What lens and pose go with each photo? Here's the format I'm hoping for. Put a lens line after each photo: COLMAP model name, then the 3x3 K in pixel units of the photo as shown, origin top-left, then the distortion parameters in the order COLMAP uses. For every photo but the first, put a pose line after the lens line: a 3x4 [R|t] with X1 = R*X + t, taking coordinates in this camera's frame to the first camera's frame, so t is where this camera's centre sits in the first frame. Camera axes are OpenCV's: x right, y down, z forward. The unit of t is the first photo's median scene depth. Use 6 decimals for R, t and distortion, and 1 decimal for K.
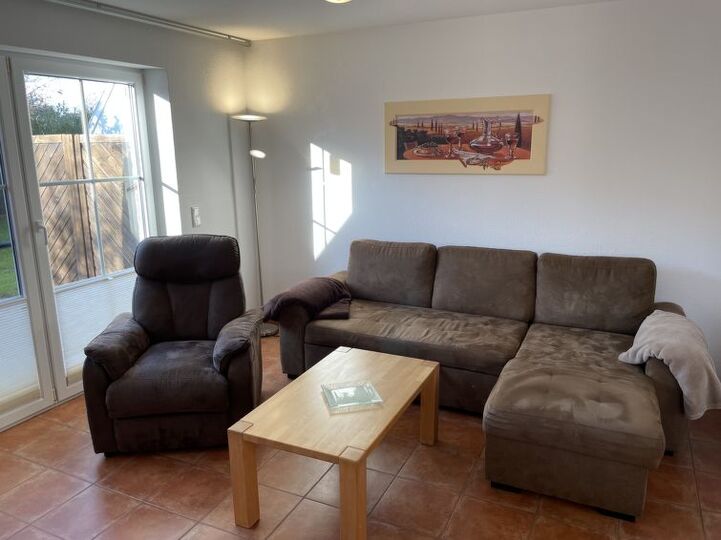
lens RADIAL K [[540.3, 0, 360.5], [0, 540.3, 270.0], [0, 0, 1]] dist [0.086577, -0.120591]
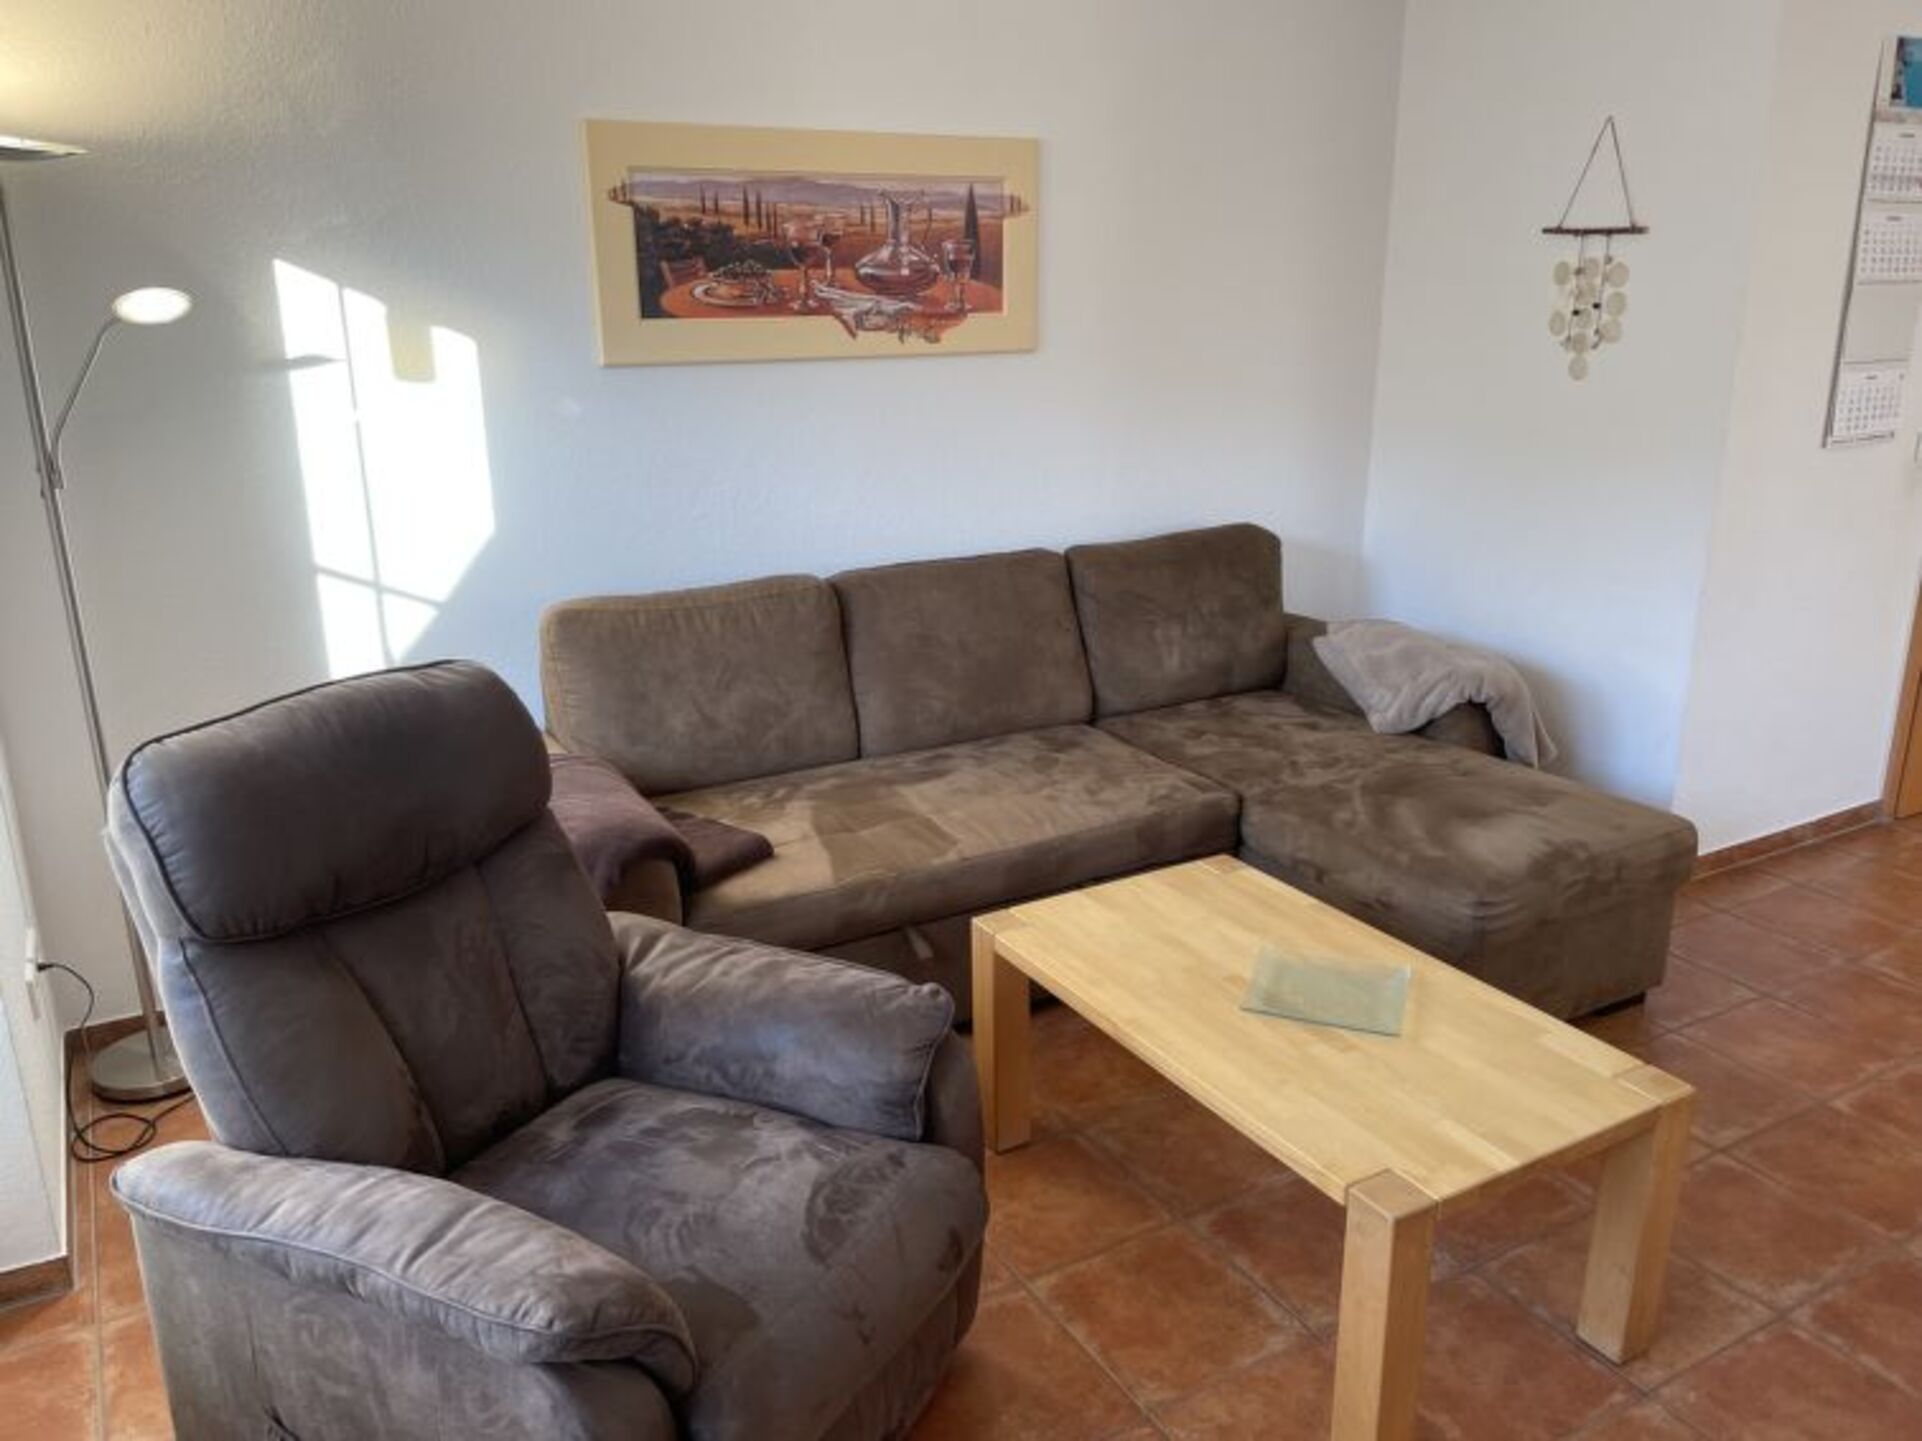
lens RADIAL K [[1440.4, 0, 961.0], [0, 1440.4, 720.5], [0, 0, 1]] dist [0.086577, -0.120591]
pose [[0.574603, -0.235126, 0.783930, -0.552117], [0.189408, 0.970044, 0.152116, -0.080816], [-0.796213, 0.061076, 0.601925, 0.410081]]
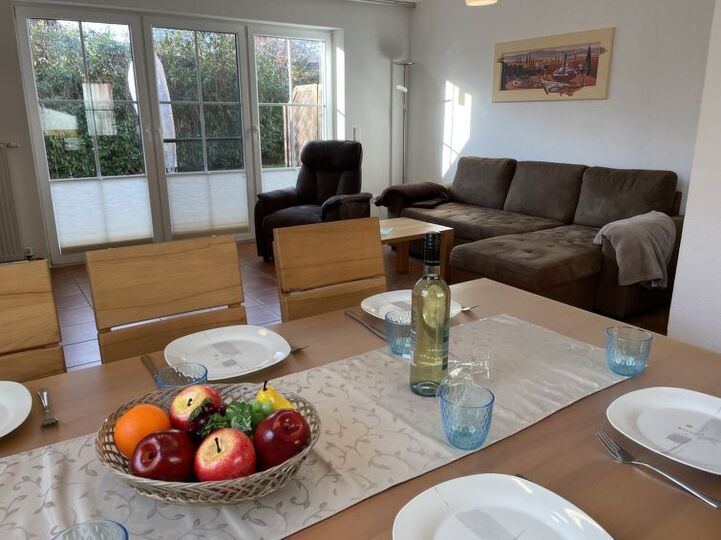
lens RADIAL K [[540.3, 0, 360.5], [0, 540.3, 270.0], [0, 0, 1]] dist [0.086577, -0.120591]
pose [[0.861905, 0.146641, -0.485403, 0.485670], [-0.120976, 0.989095, 0.083996, 0.144016], [0.492427, -0.013674, 0.870246, -0.263442]]
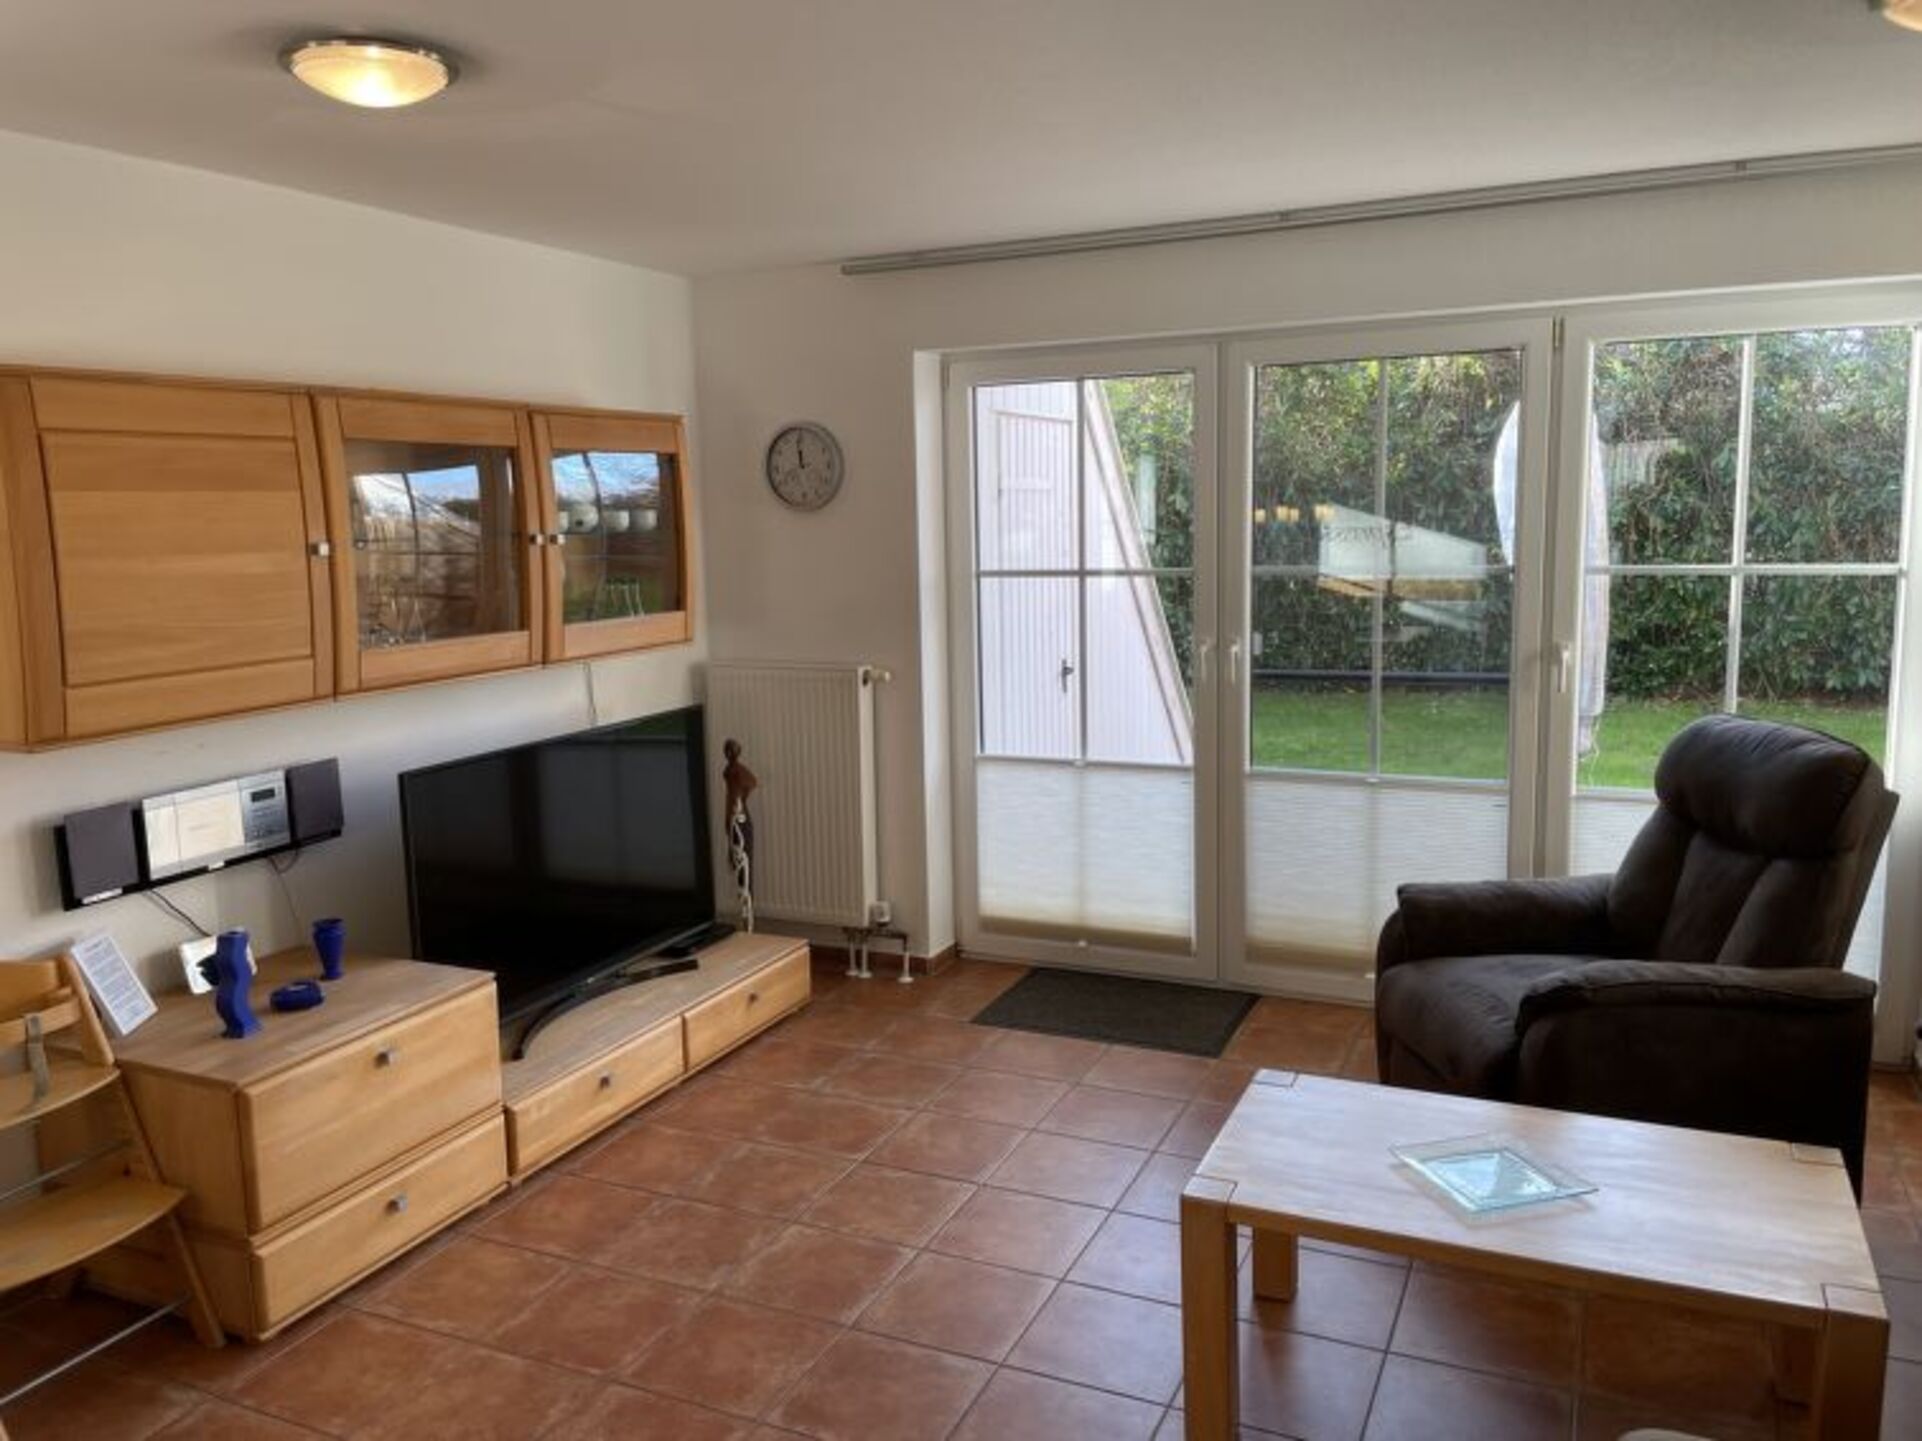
lens RADIAL K [[1440.4, 0, 961.0], [0, 1440.4, 720.5], [0, 0, 1]] dist [0.086577, -0.120591]
pose [[0.008540, 0.156233, -0.987683, 0.592851], [-0.202766, 0.967471, 0.151283, -0.092369], [0.979190, 0.198976, 0.039941, 0.369603]]
